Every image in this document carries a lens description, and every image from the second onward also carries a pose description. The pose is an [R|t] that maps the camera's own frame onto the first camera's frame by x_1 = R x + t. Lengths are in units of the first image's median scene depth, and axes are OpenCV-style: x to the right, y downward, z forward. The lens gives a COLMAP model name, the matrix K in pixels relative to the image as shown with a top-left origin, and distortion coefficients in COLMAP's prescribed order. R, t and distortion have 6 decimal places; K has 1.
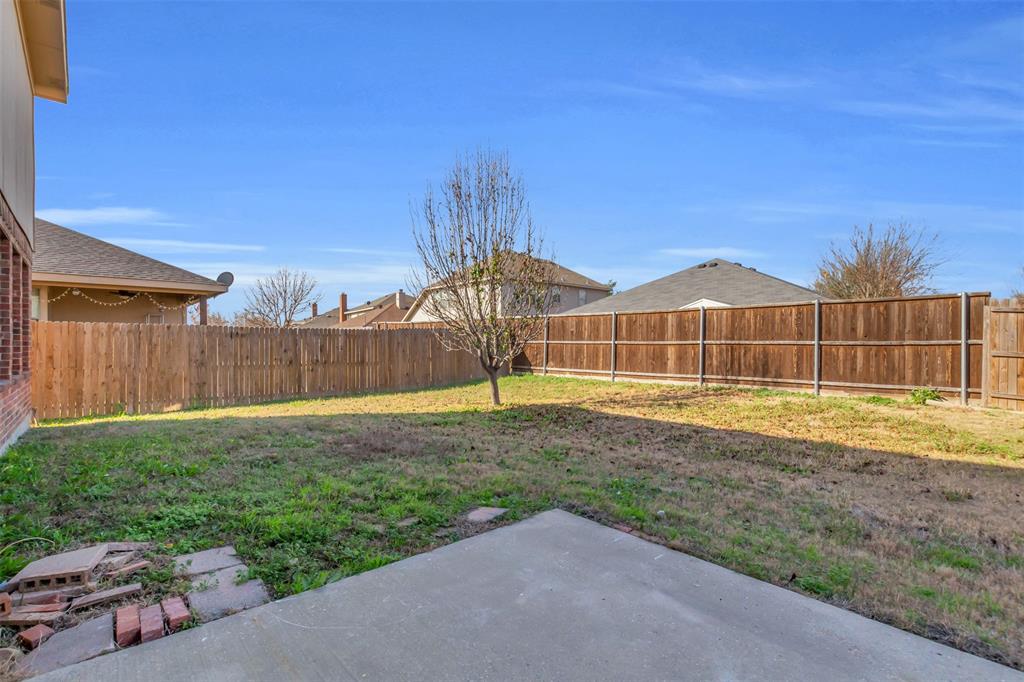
lens RADIAL K [[468.9, 0, 513.4], [0, 468.9, 345.1], [0, 0, 1]] dist [0.001731, 0.000182]
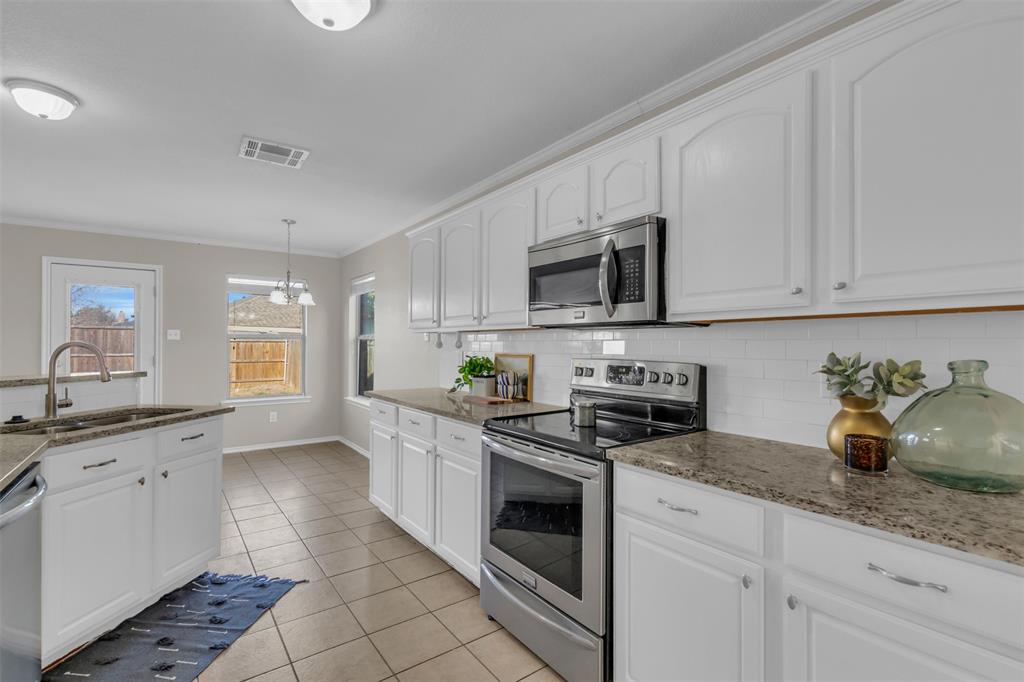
lens RADIAL K [[469.0, 0, 511.6], [0, 469.0, 344.4], [0, 0, 1]] dist [0.000536, -0.001248]
pose [[0.103157, 0.005834, 0.994648, -0.584262], [-0.005790, 0.999969, -0.005265, -0.037699], [-0.994648, -0.005216, 0.103188, -0.515501]]
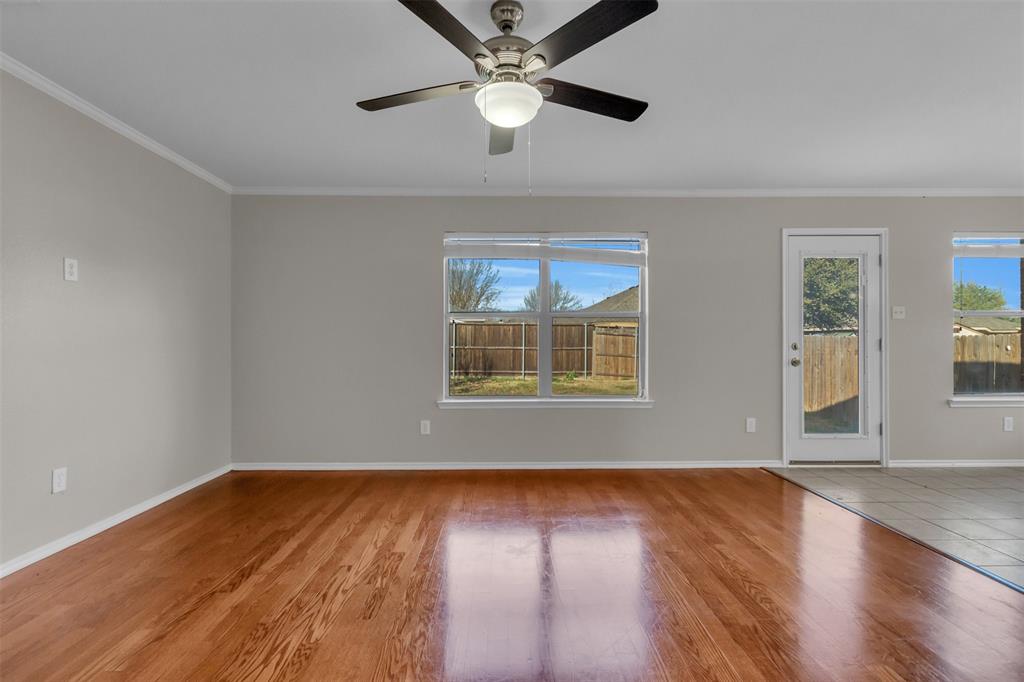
lens RADIAL K [[469.0, 0, 510.4], [0, 469.0, 342.5], [0, 0, 1]] dist [0.000536, -0.001248]
pose [[0.663166, 0.004599, 0.748459, -0.654314], [-0.002167, 0.999989, -0.004224, -0.018475], [-0.748470, 0.001179, 0.663168, -0.080281]]
